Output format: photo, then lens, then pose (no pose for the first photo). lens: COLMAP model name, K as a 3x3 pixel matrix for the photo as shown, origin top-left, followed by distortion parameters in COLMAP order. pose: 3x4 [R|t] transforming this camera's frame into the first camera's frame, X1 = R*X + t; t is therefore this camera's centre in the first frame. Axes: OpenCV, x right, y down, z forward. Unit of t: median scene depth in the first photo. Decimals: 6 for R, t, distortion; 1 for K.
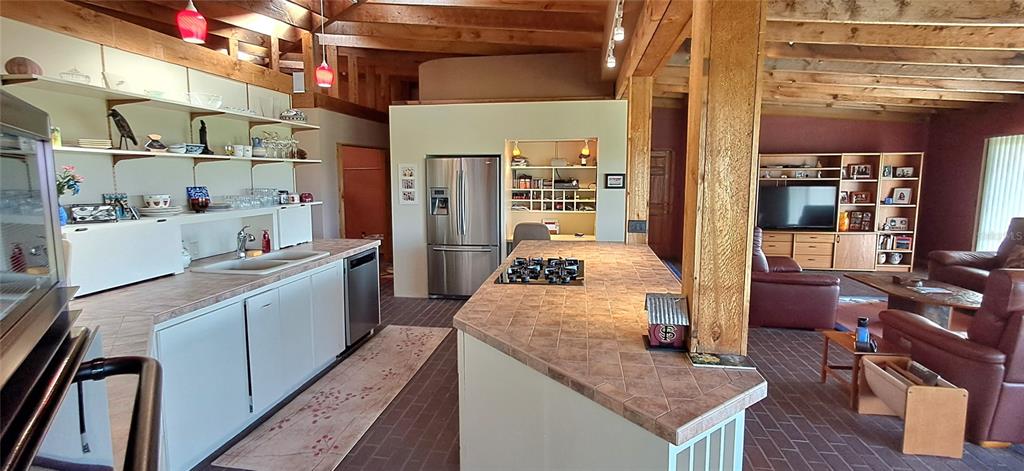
lens RADIAL K [[468.0, 0, 512.0], [0, 468.0, 235.5], [0, 0, 1]] dist [0.000233, -0.000095]
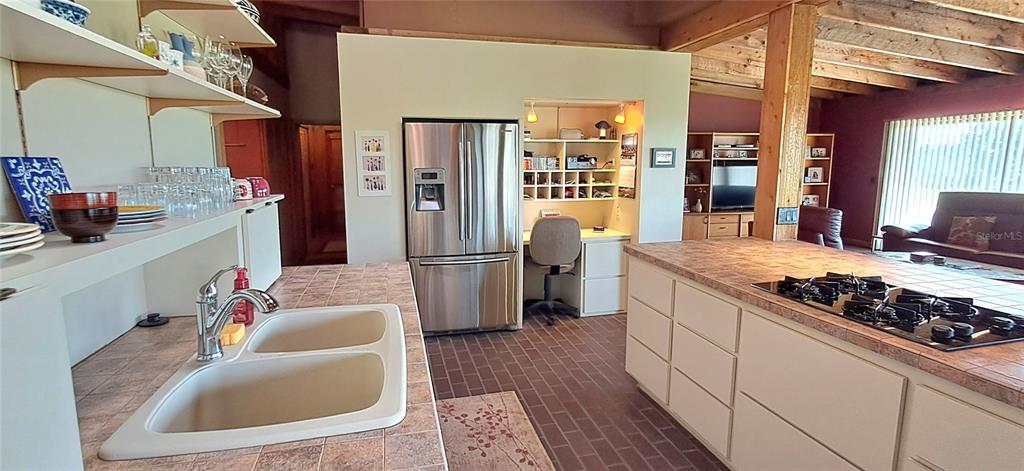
lens RADIAL K [[472.4, 0, 512.0], [0, 472.4, 235.5], [0, 0, 1]] dist [-0.003135, 0.000161]
pose [[0.928168, -0.060135, 0.367271, -0.310724], [0.050449, 0.998080, 0.035925, -0.028844], [-0.368726, -0.014816, 0.929420, 0.367441]]
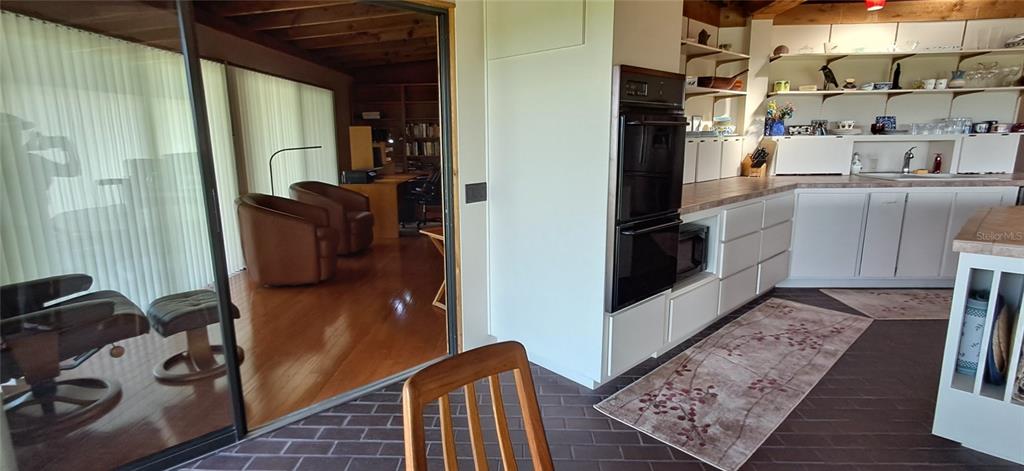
lens RADIAL K [[472.4, 0, 512.0], [0, 472.4, 235.5], [0, 0, 1]] dist [-0.003135, 0.000161]
pose [[0.128977, 0.192094, -0.972864, 0.339856], [-0.106707, 0.978051, 0.178971, 0.061746], [0.985890, 0.080728, 0.146644, -0.124840]]
